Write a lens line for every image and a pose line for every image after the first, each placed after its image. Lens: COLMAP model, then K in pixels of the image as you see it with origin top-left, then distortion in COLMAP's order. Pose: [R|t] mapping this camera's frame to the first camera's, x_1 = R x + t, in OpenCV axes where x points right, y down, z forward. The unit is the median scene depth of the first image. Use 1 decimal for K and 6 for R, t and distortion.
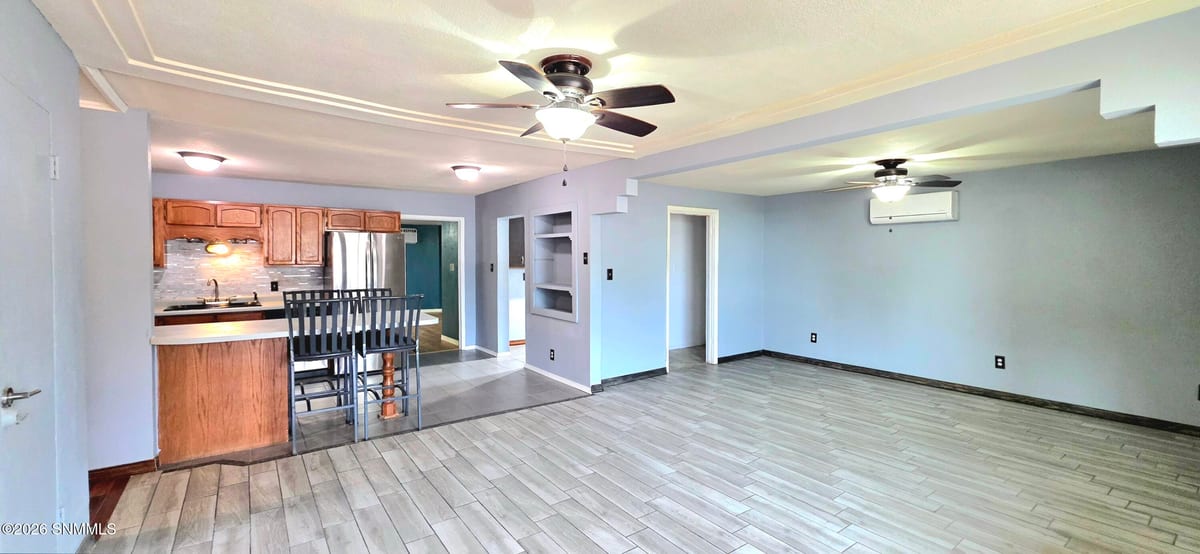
lens RADIAL K [[462.3, 0, 623.8], [0, 462.3, 261.8], [0, 0, 1]] dist [0.011325, -0.000053]
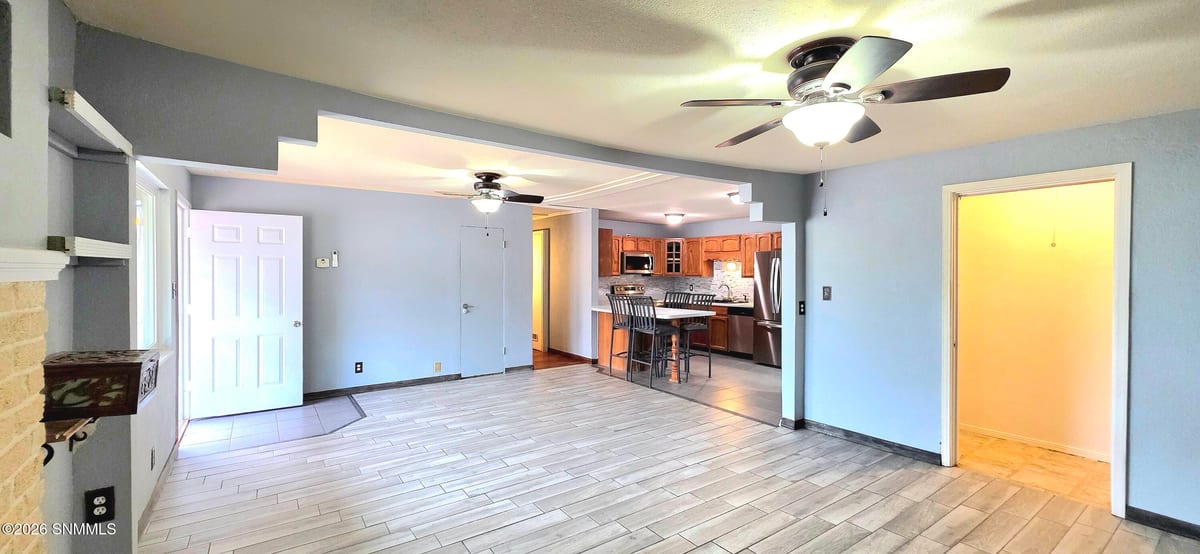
lens RADIAL K [[493.7, 0, 600.0], [0, 493.7, 277.0], [0, 0, 1]] dist [0.001737, 0.000028]
pose [[-0.027879, 0.006715, -0.999589, 0.942733], [-0.009932, 0.999926, 0.006994, 0.004075], [0.999562, 0.010123, -0.027811, 0.751205]]
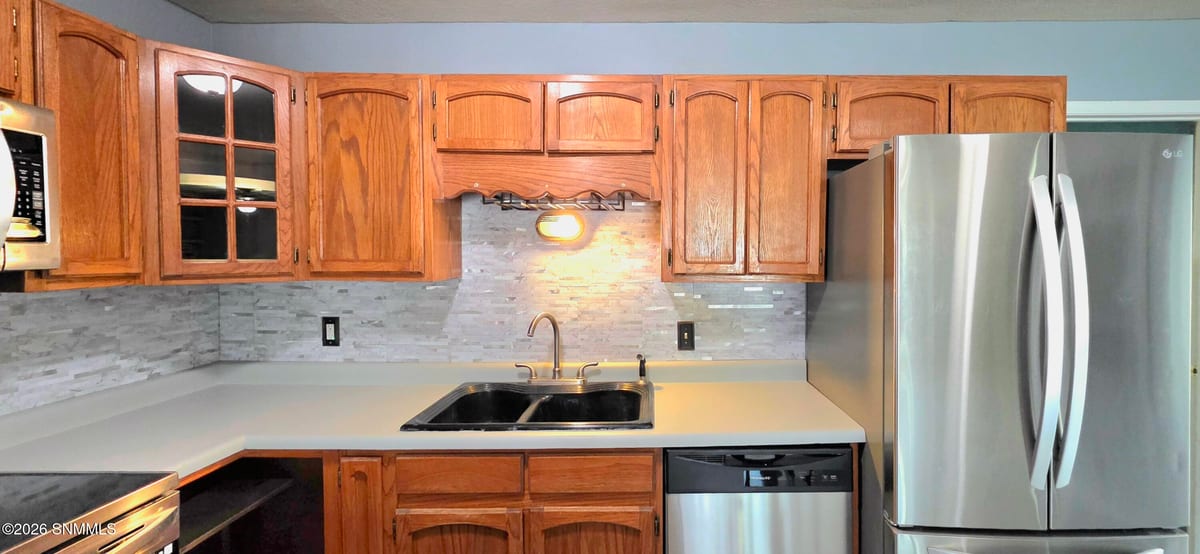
lens RADIAL K [[516.4, 0, 647.8], [0, 516.4, 270.7], [0, 0, 1]] dist [-0.000857, -0.000124]
pose [[0.779535, 0.017879, -0.626103, -0.703980], [-0.002039, 0.999660, 0.026008, -0.006214], [0.626355, -0.018997, 0.779306, 0.903414]]
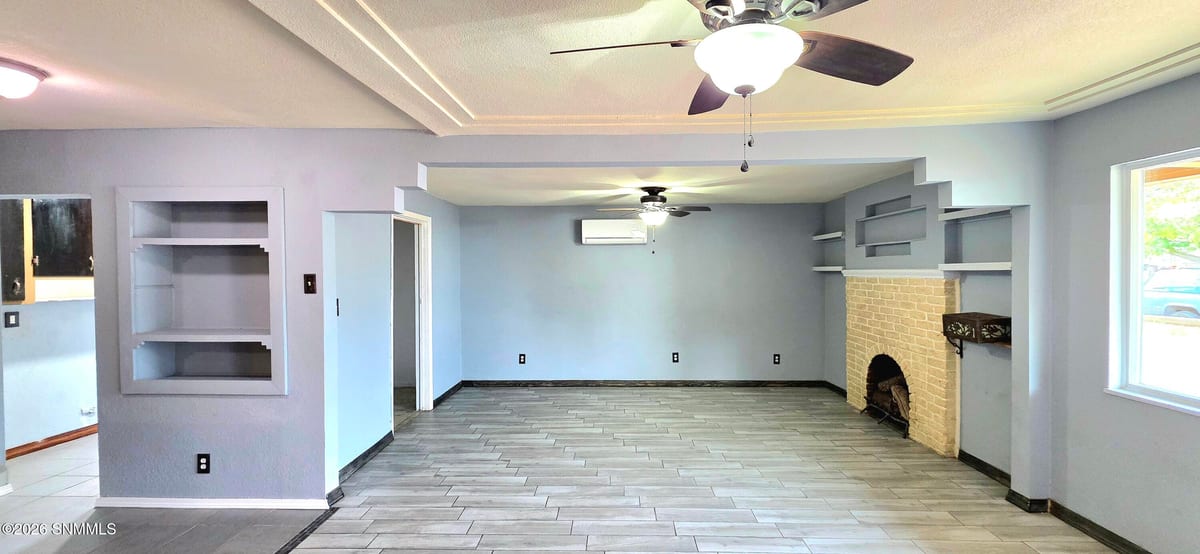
lens RADIAL K [[463.7, 0, 577.9], [0, 463.7, 278.0], [0, 0, 1]] dist [0.002370, 0.000002]
pose [[0.651959, -0.013743, 0.758129, -0.341592], [0.010351, 0.999904, 0.009224, -0.018212], [-0.758183, 0.001834, 0.652039, 0.391244]]
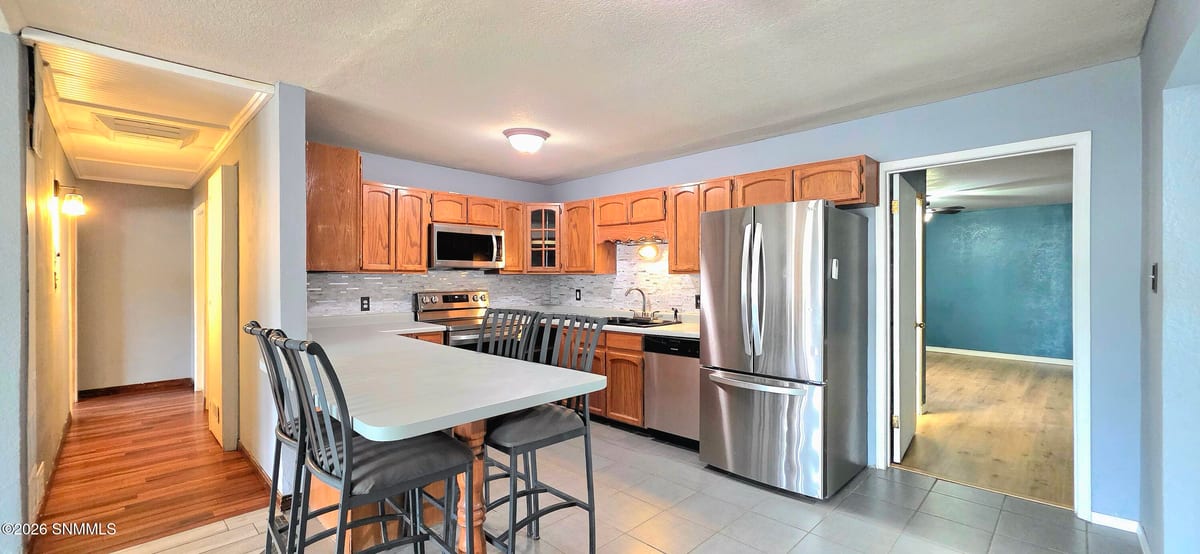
lens RADIAL K [[470.3, 0, 605.6], [0, 470.3, 281.9], [0, 0, 1]] dist [0.000344, 0.000008]
pose [[0.151197, 0.007324, -0.988477, -0.086381], [-0.002135, 0.999973, 0.007083, 0.022969], [0.988501, 0.001039, 0.151208, 0.983609]]
